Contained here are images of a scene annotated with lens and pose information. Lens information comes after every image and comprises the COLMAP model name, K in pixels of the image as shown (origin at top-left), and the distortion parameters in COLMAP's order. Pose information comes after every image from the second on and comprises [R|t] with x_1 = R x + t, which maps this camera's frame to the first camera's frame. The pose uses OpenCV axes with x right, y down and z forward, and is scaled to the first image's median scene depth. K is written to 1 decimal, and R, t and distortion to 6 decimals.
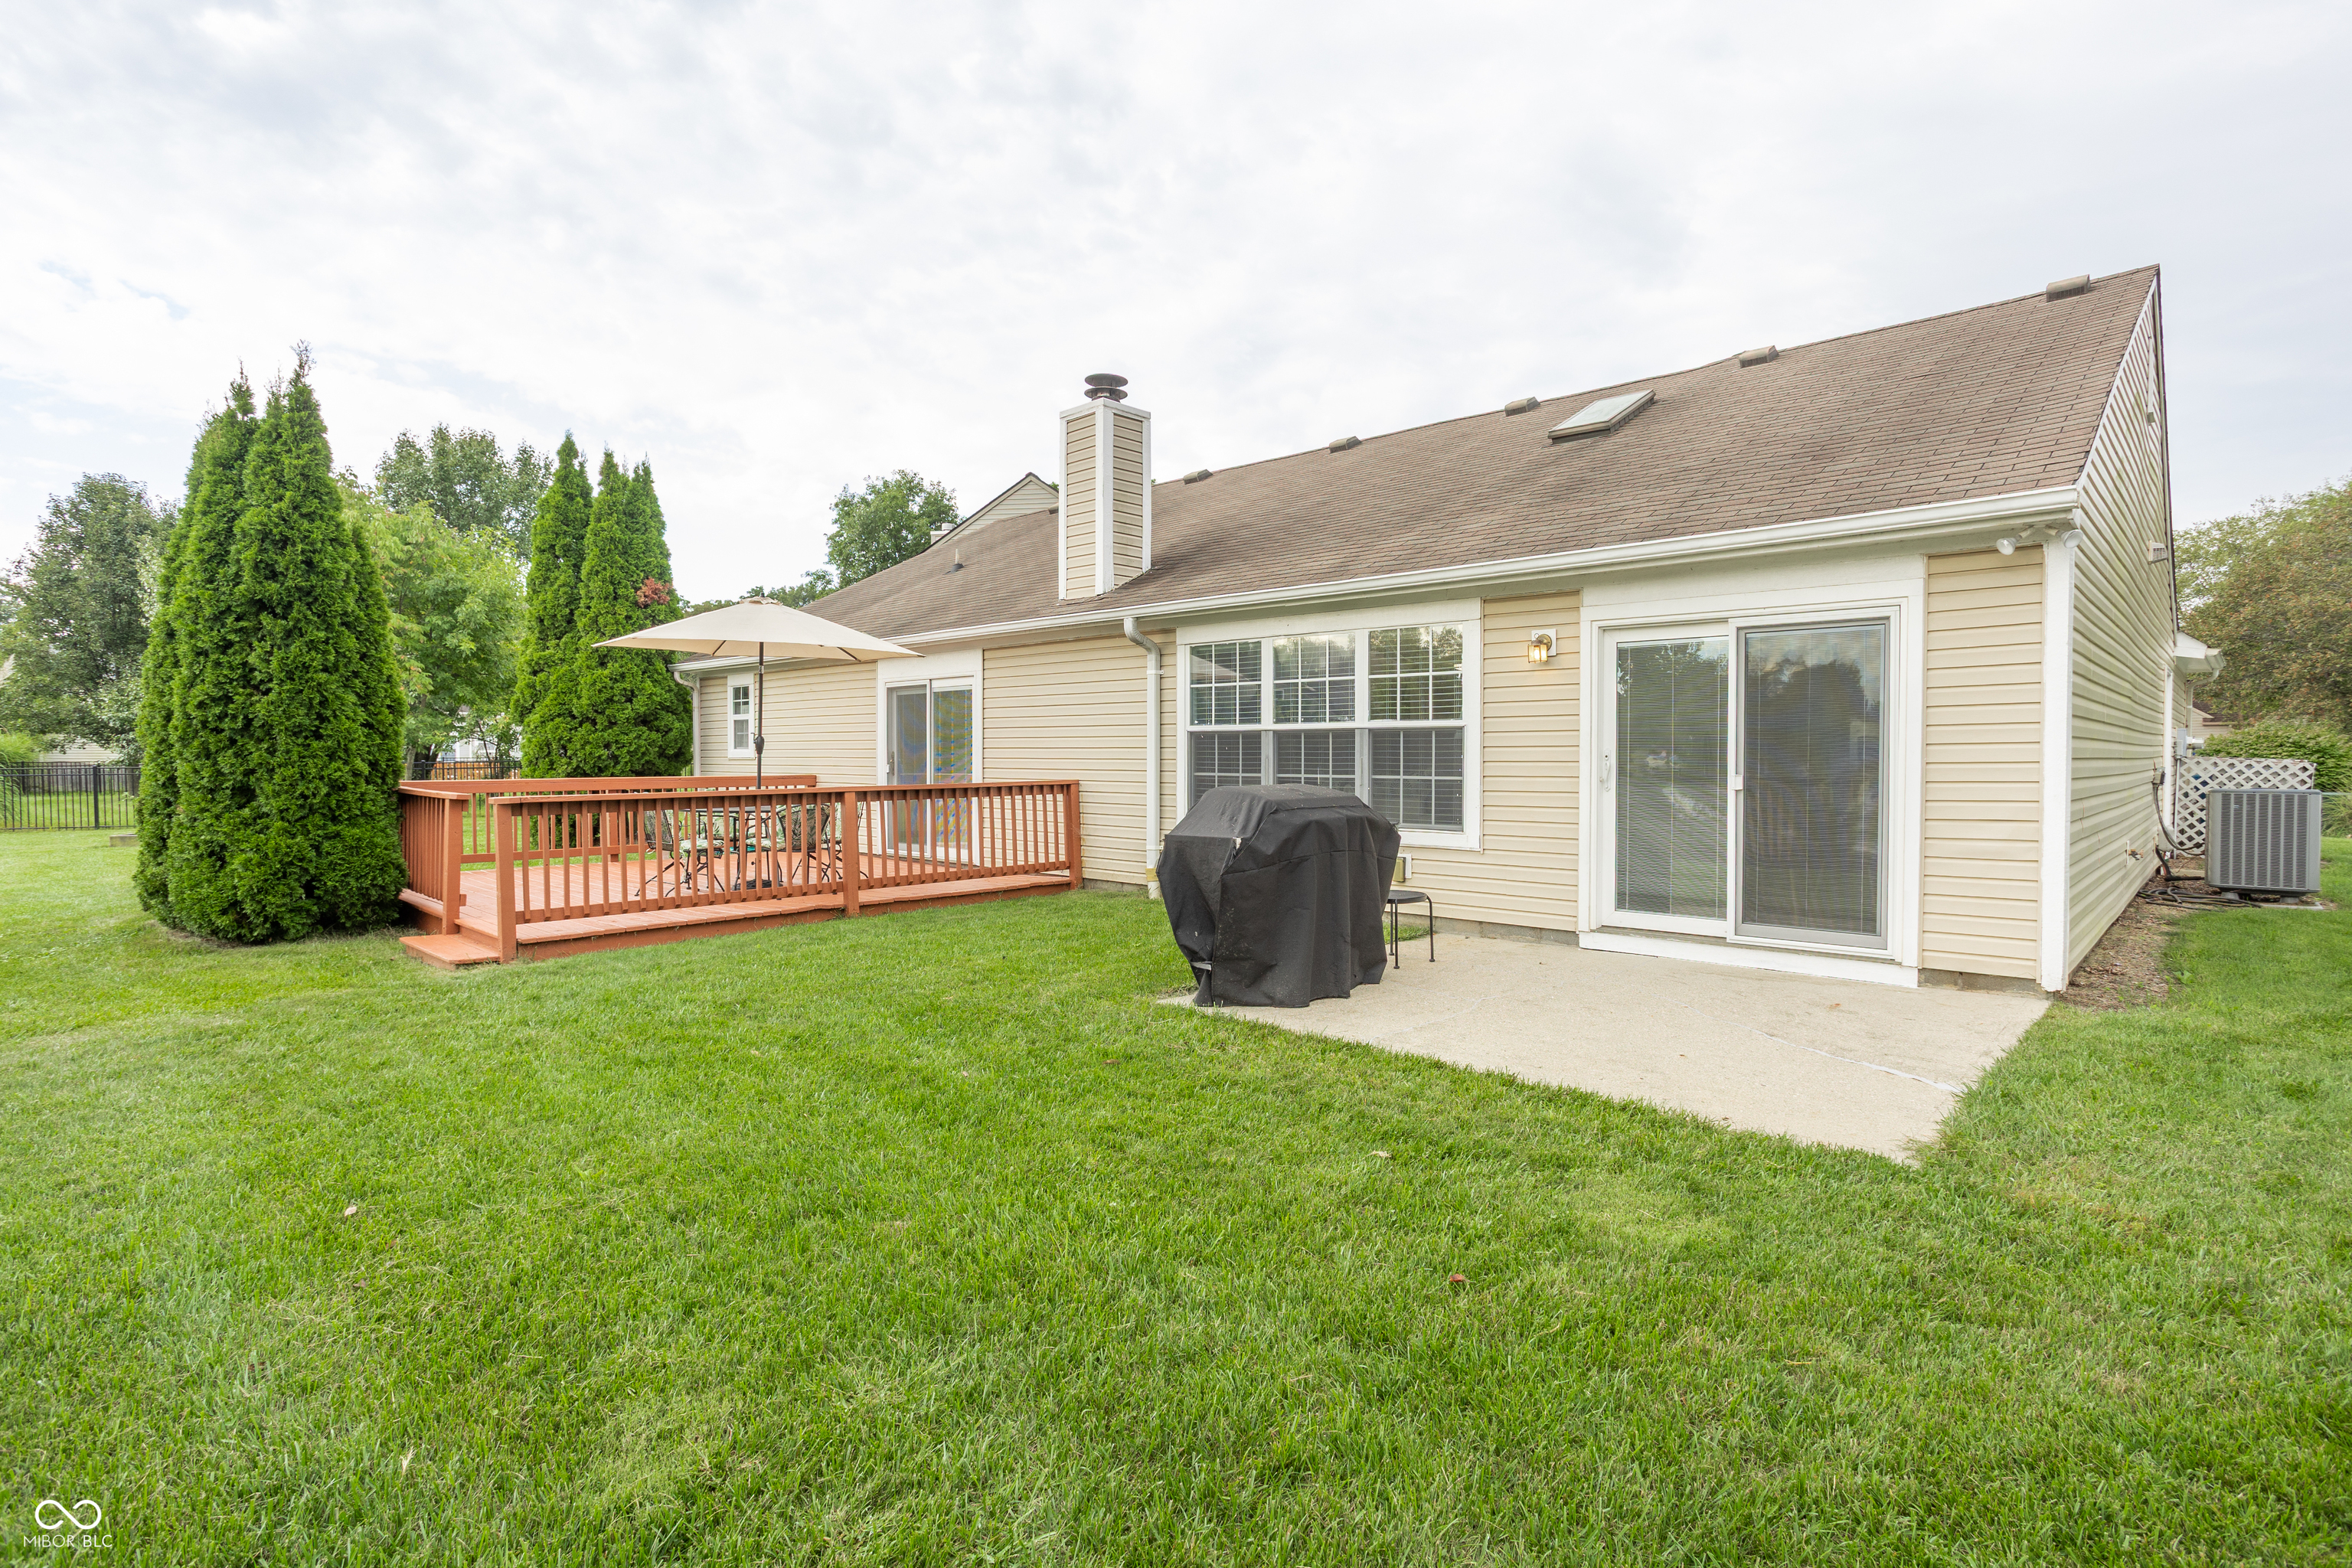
lens RADIAL K [[1162.4, 0, 1176.4], [0, 1162.4, 775.7], [0, 0, 1]] dist [-0.044126, 0.027749]
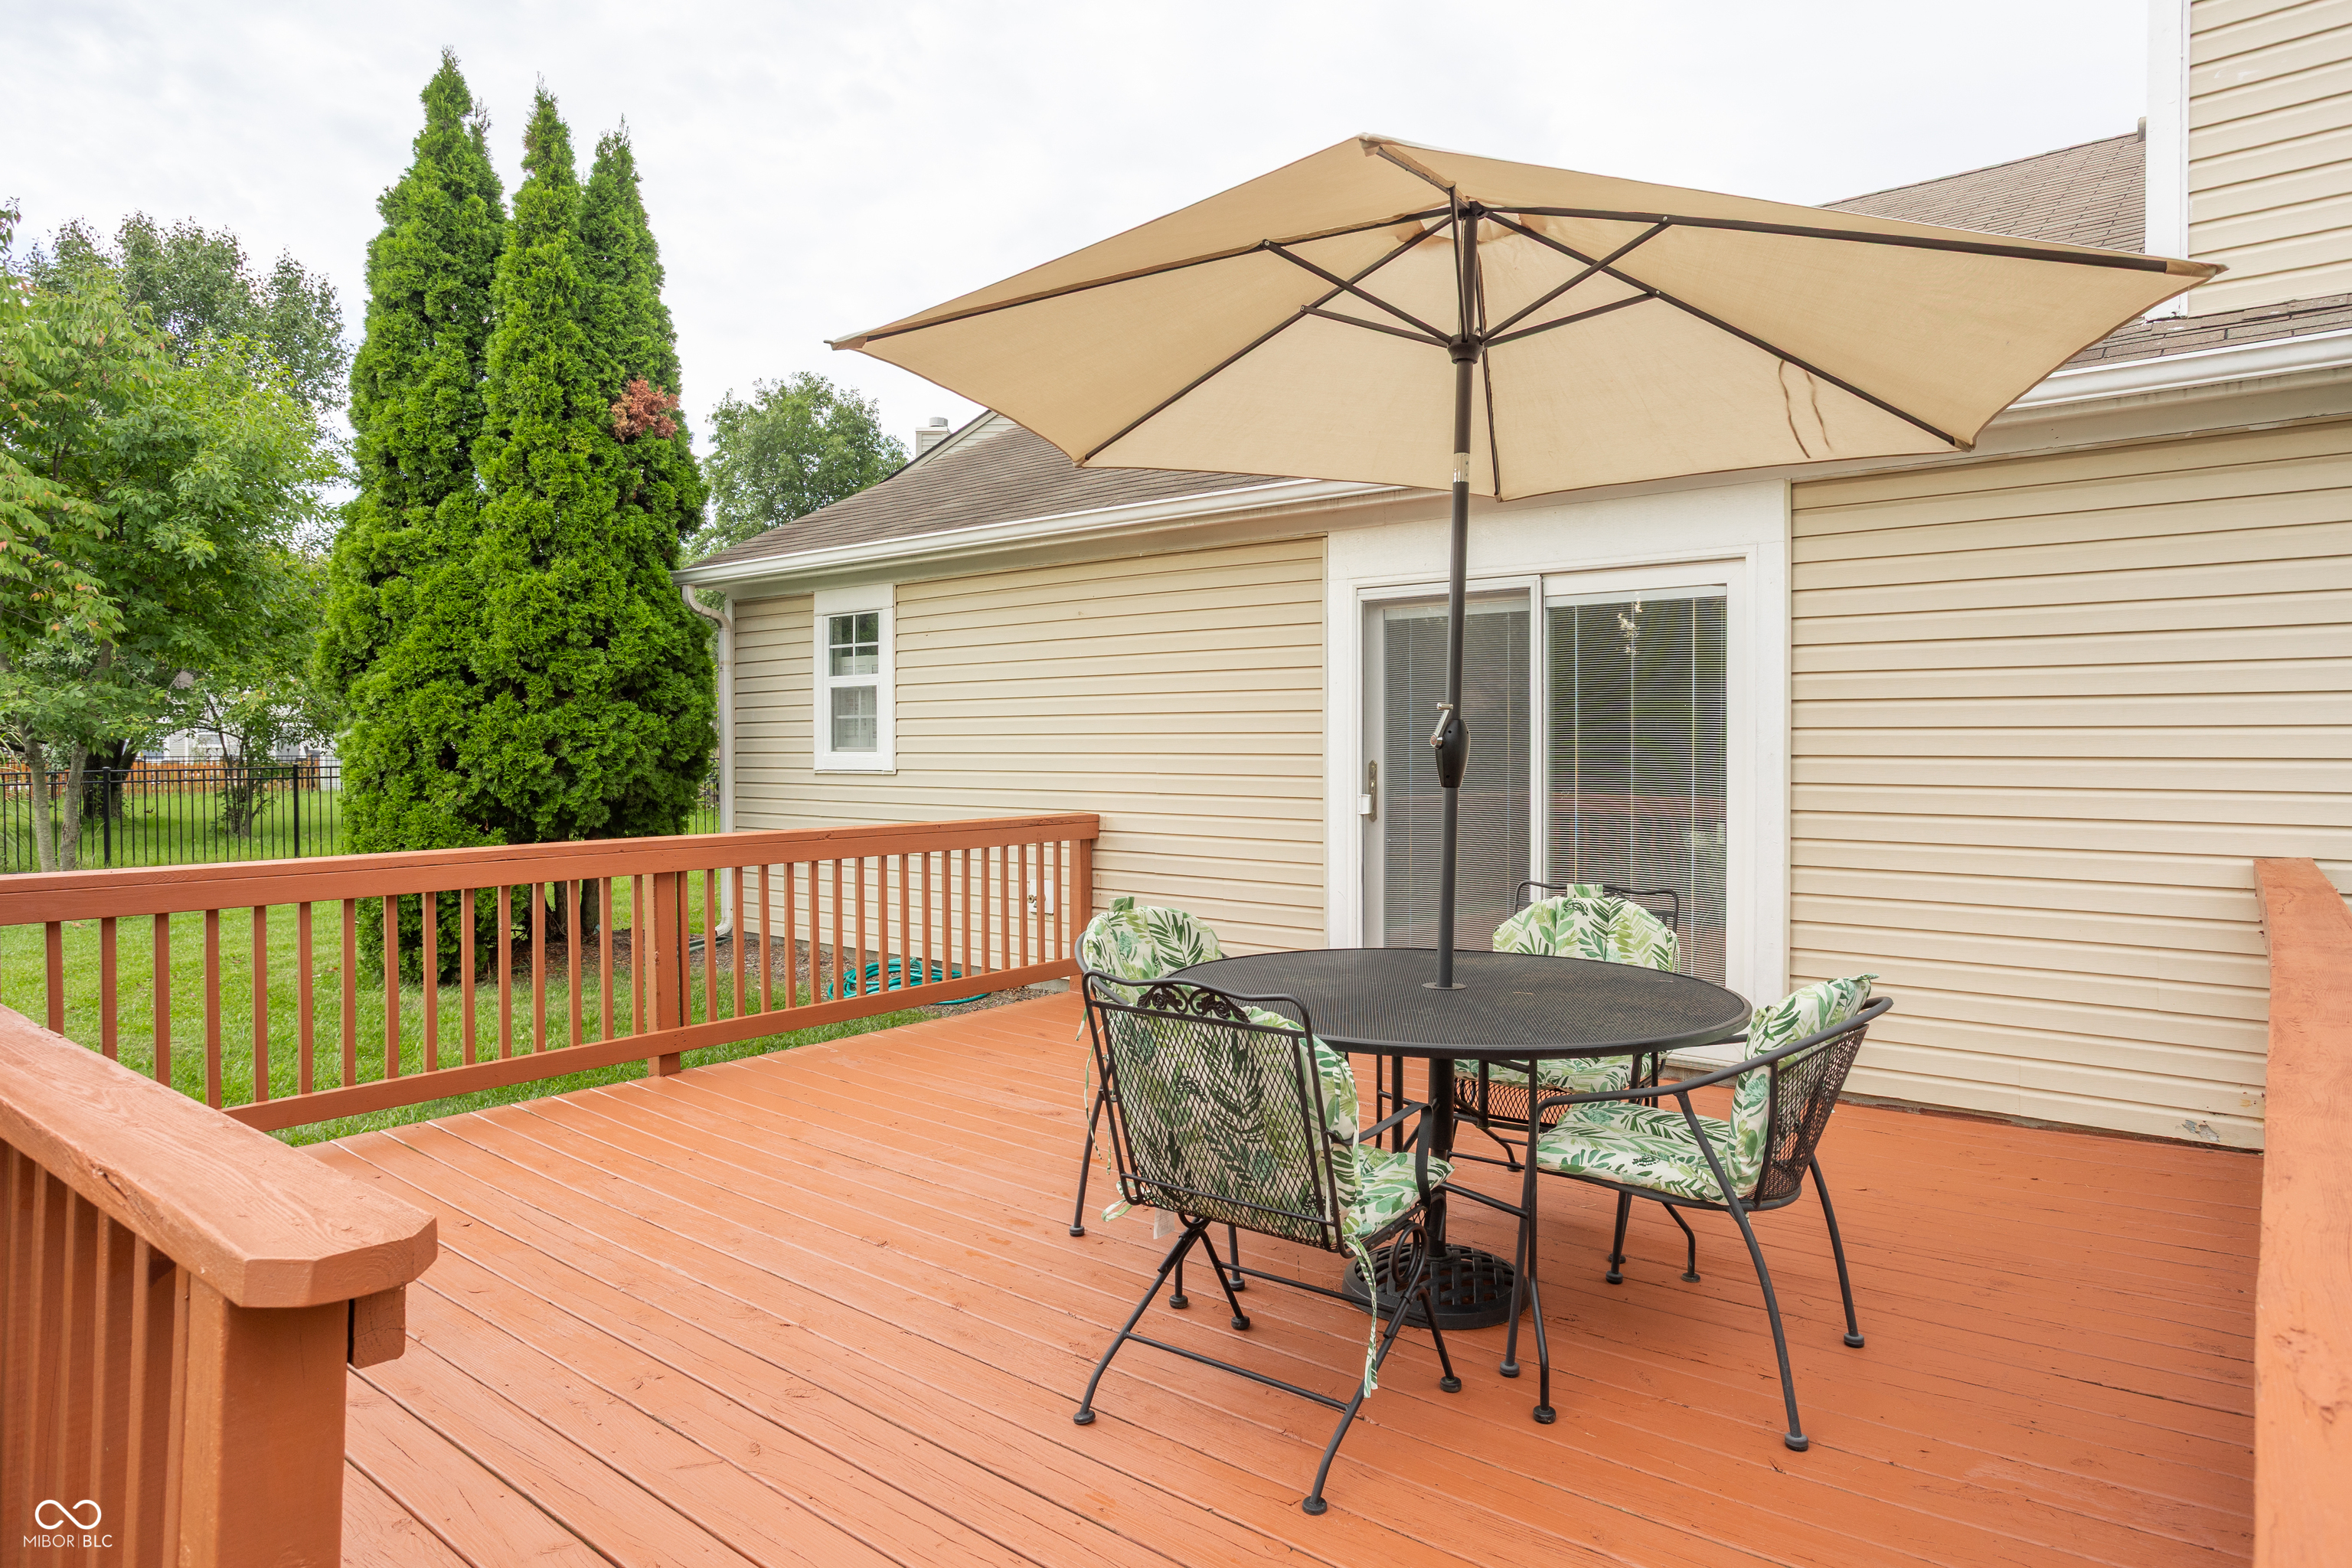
lens RADIAL K [[1340.3, 0, 1190.3], [0, 1340.3, 759.8], [0, 0, 1]] dist [-0.013917, 0.013750]
pose [[0.995372, -0.001145, 0.096085, -0.284254], [0.002044, 0.999955, -0.009255, -0.014089], [-0.096070, 0.009408, 0.995330, 0.441708]]
